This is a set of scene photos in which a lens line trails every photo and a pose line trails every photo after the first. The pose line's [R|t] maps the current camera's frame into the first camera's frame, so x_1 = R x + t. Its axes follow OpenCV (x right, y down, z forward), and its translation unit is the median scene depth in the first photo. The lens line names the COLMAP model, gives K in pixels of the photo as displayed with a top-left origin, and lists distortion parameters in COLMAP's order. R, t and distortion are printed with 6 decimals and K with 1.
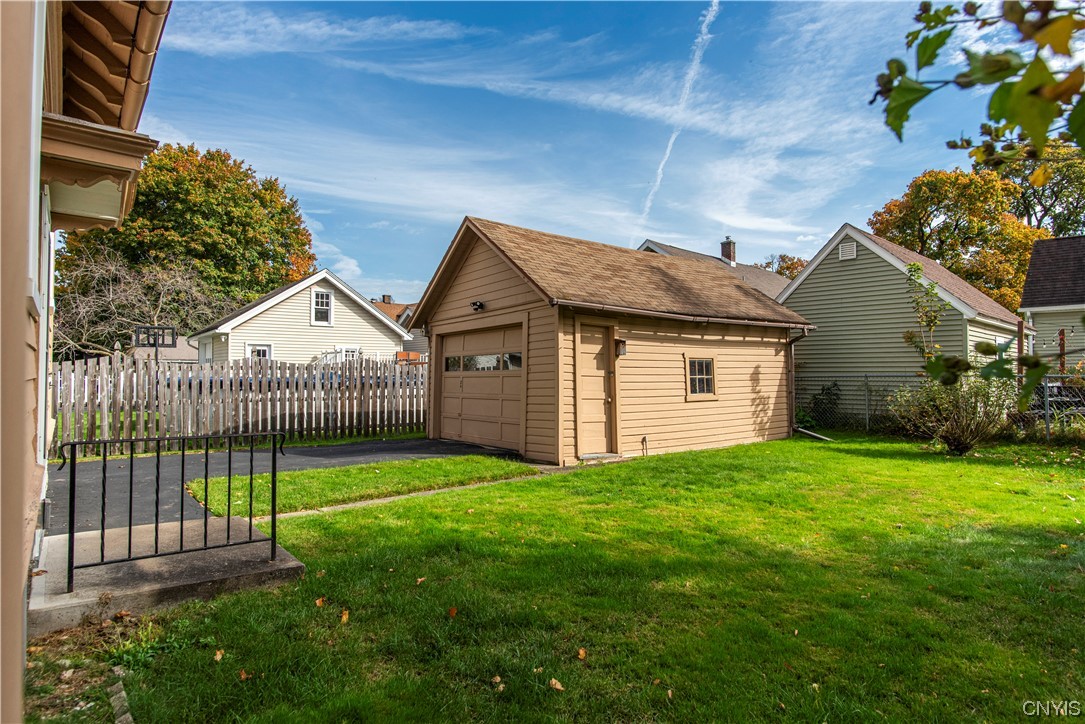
lens RADIAL K [[624.7, 0, 542.8], [0, 624.7, 363.3], [0, 0, 1]] dist [-0.013120, 0.008081]
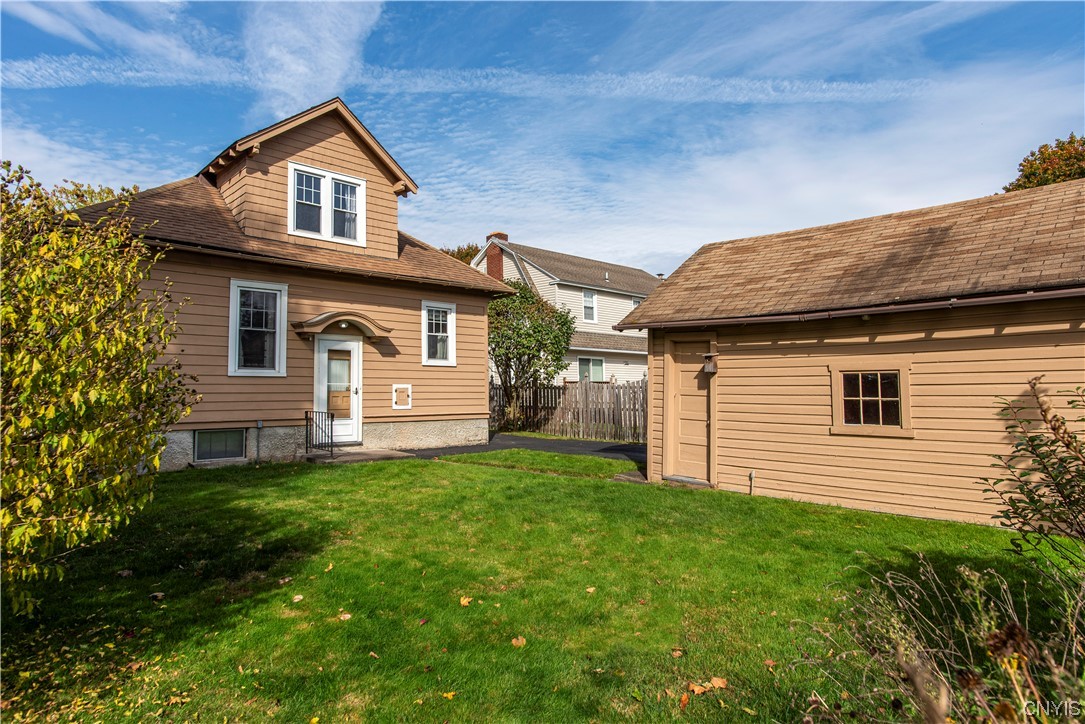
lens RADIAL K [[624.7, 0, 547.7], [0, 624.7, 357.1], [0, 0, 1]] dist [-0.013120, 0.008081]
pose [[0.094746, -0.055490, -0.993954, 0.892830], [0.011685, 0.998438, -0.054627, 0.009451], [0.995433, -0.006438, 0.095246, 0.609325]]
